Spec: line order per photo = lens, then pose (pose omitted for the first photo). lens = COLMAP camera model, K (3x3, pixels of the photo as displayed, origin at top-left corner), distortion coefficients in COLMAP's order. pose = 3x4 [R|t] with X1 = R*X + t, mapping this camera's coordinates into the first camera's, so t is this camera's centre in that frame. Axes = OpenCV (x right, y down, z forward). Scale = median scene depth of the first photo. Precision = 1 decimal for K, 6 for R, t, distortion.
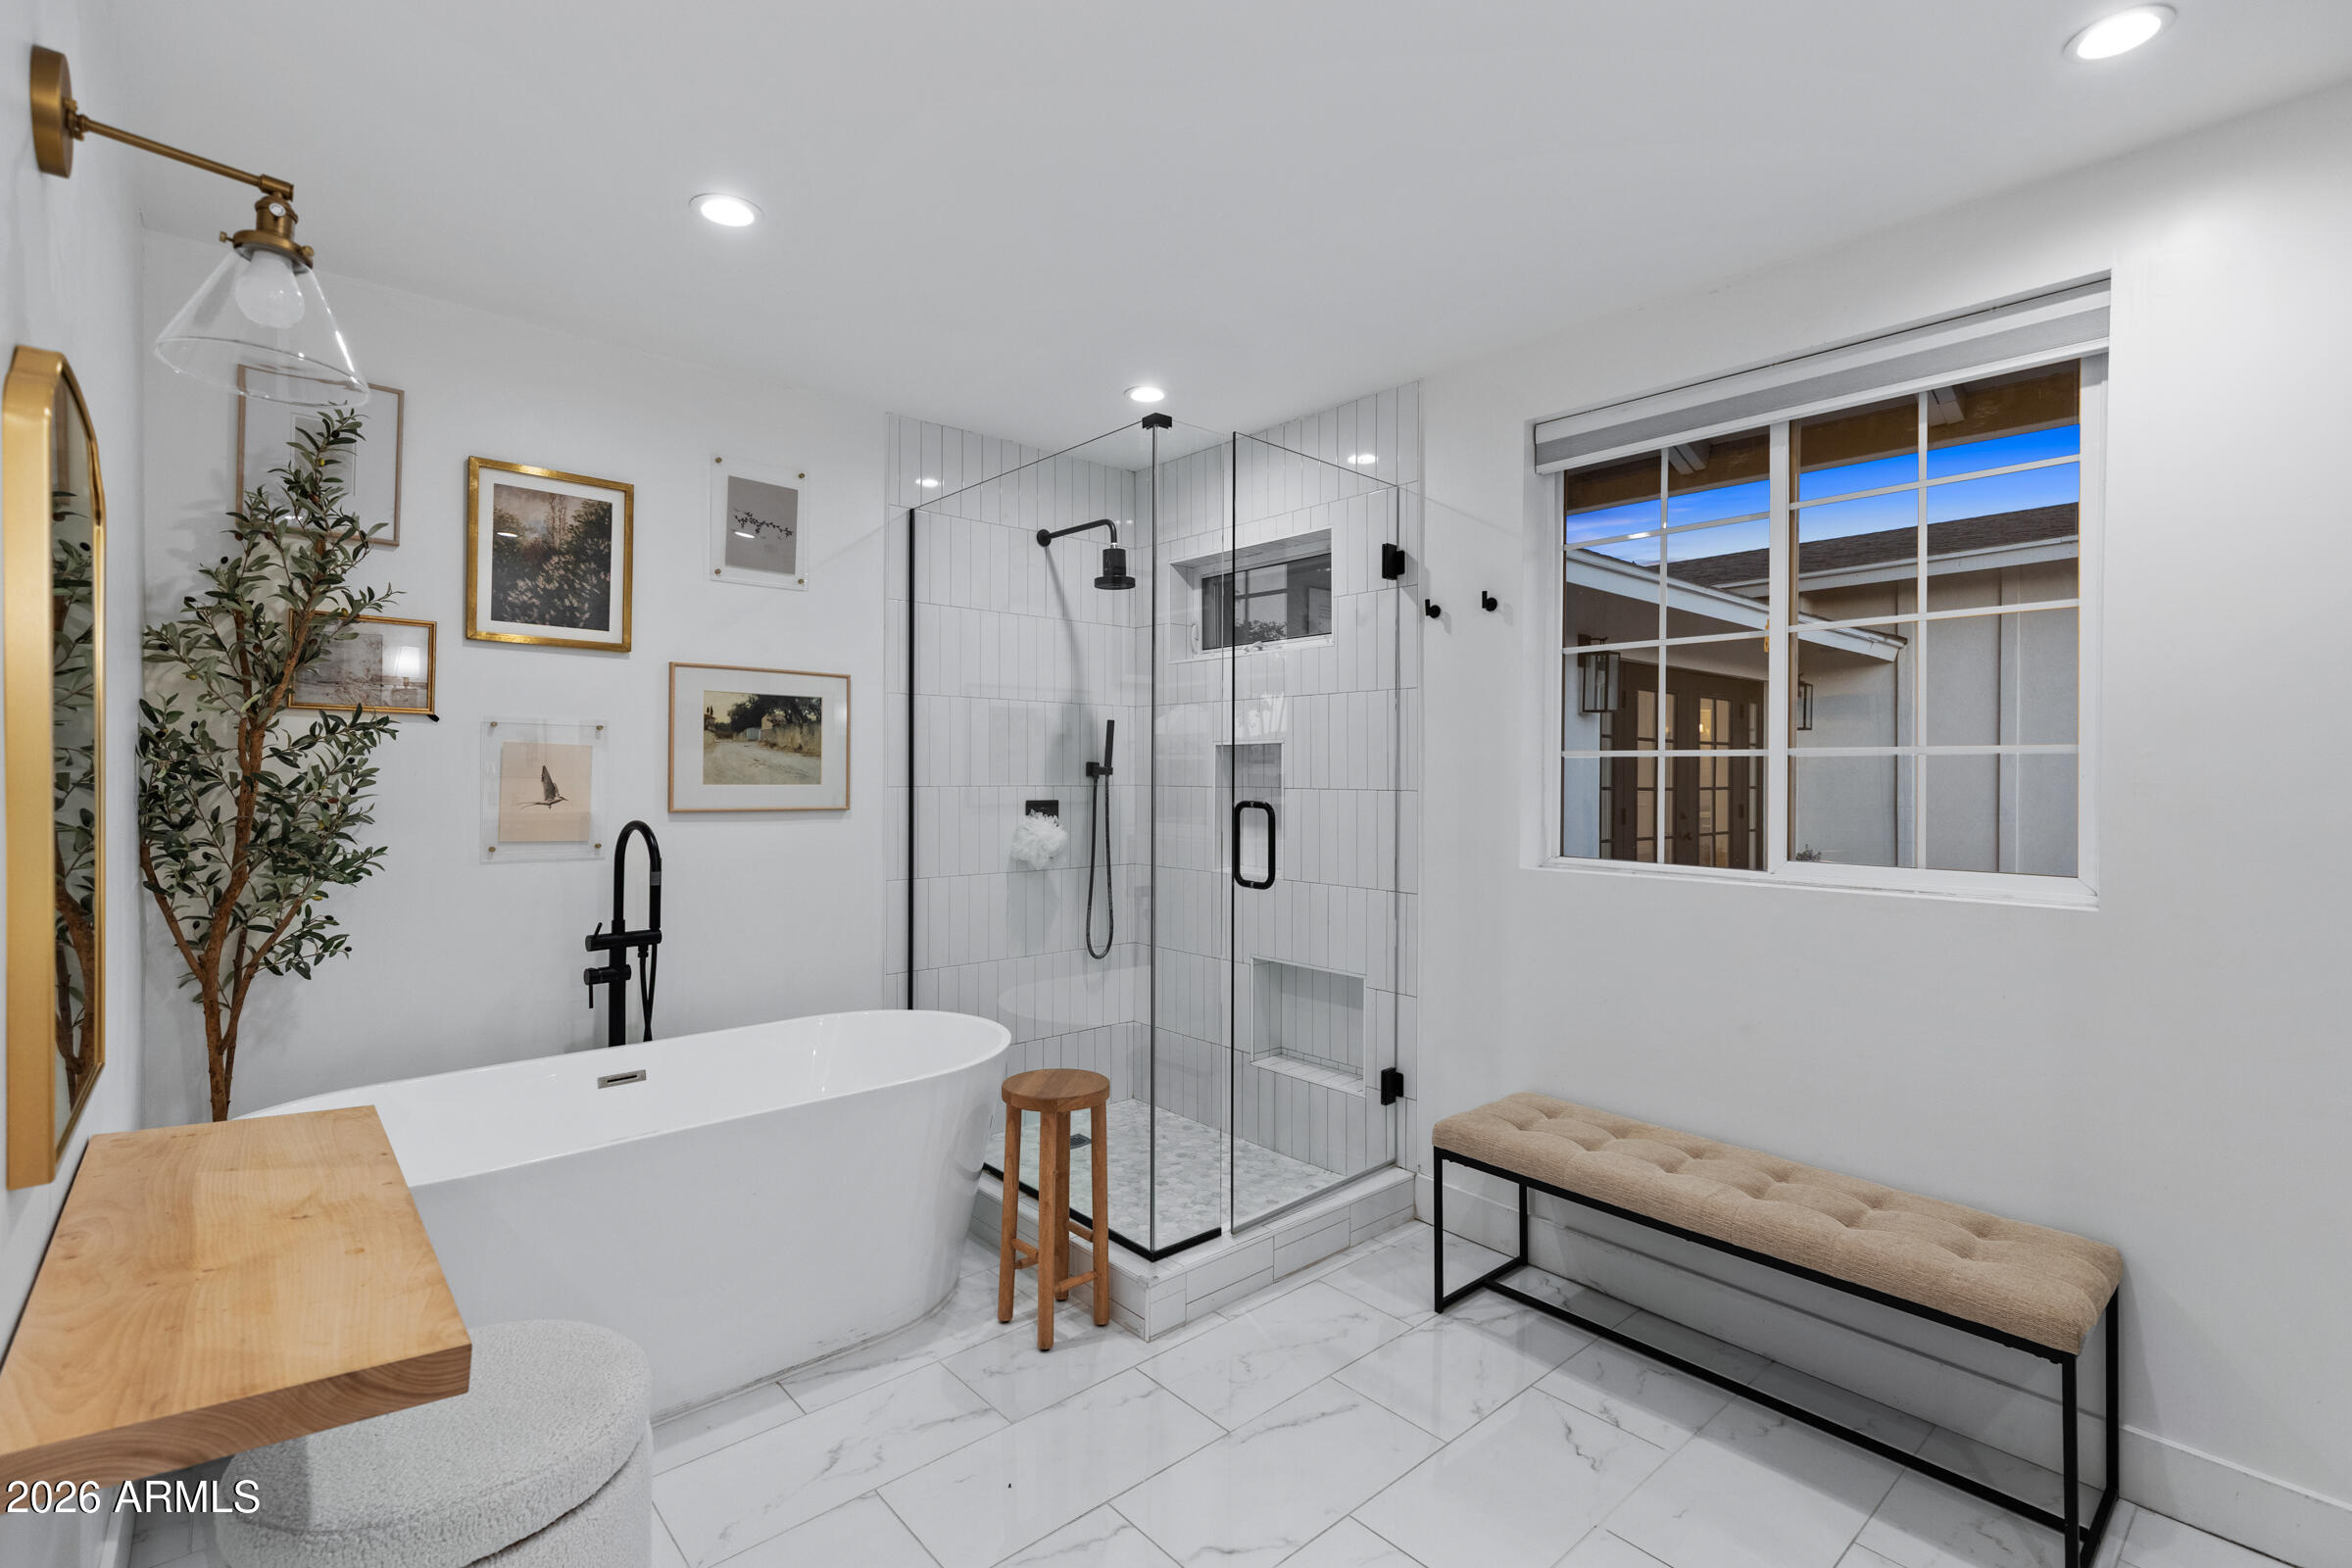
lens RADIAL K [[1073.8, 0, 1176.2], [0, 1073.8, 774.6], [0, 0, 1]] dist [0.001486, 0.001371]
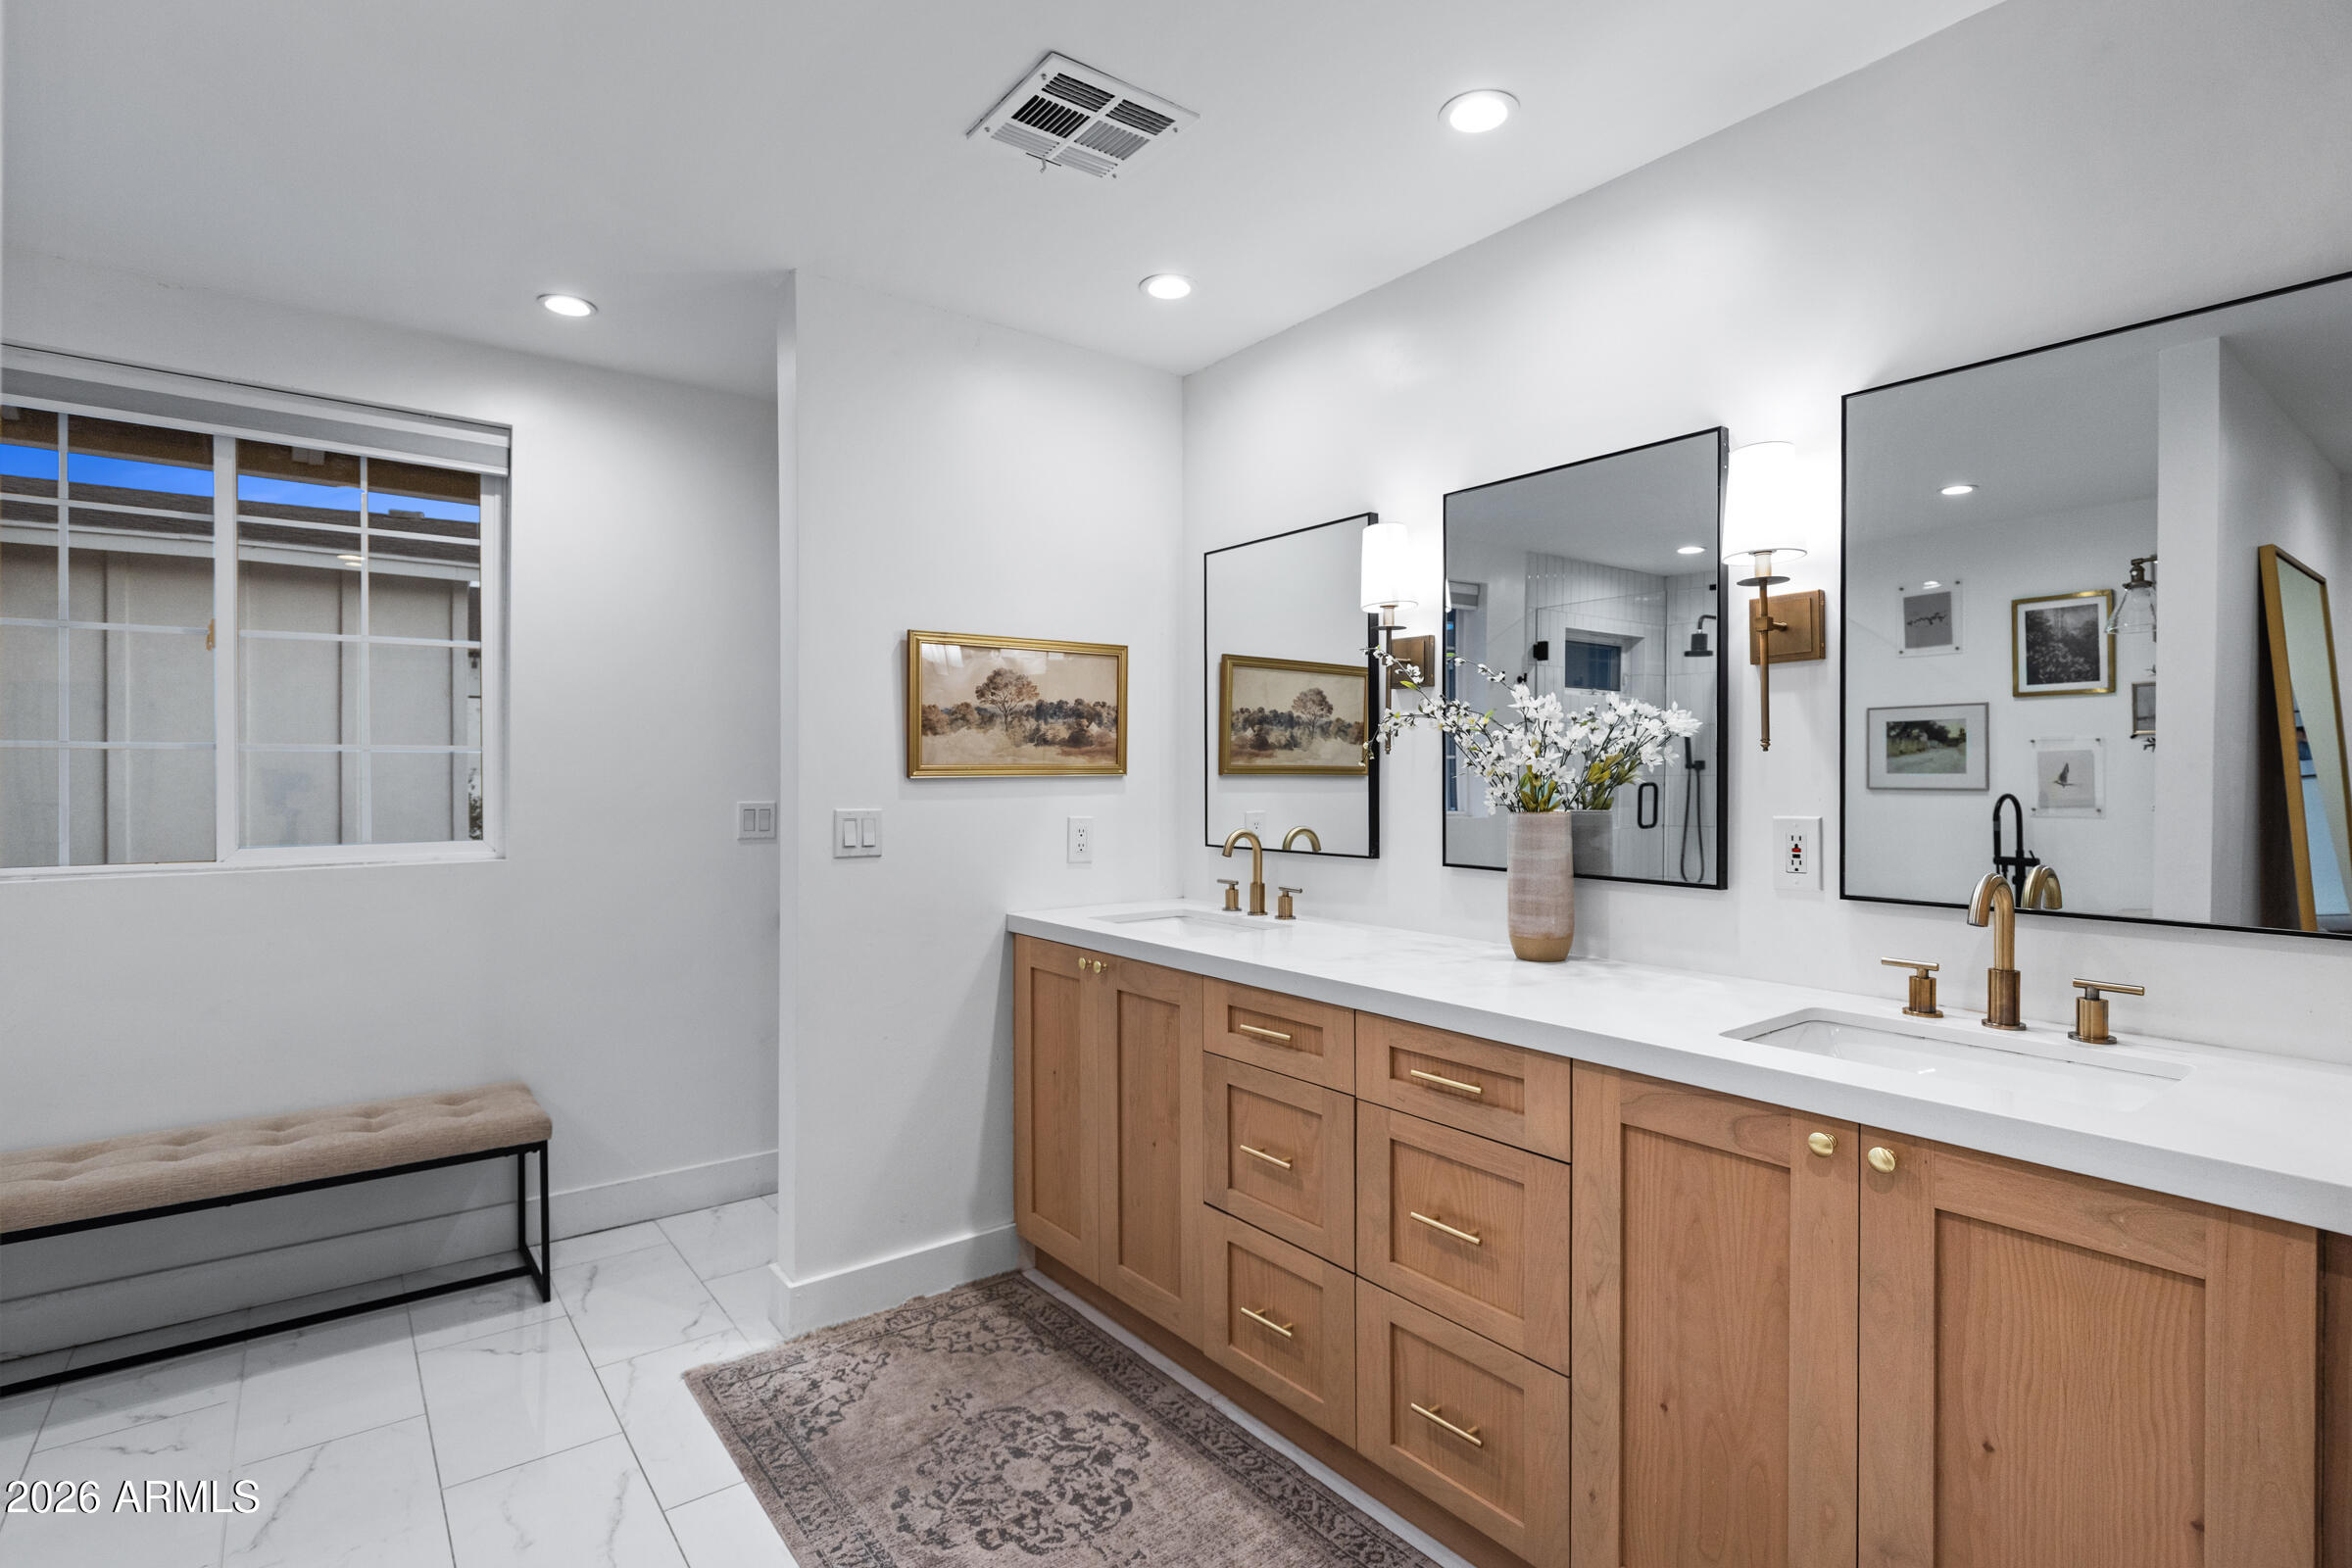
lens RADIAL K [[1155.0, 0, 1174.0], [0, 1155.0, 775.1], [0, 0, 1]] dist [-0.002495, -0.000238]
pose [[0.074424, -0.011662, 0.997158, -0.585592], [0.003606, 0.999928, 0.011425, -0.002974], [-0.997220, 0.002746, 0.074461, -0.020944]]
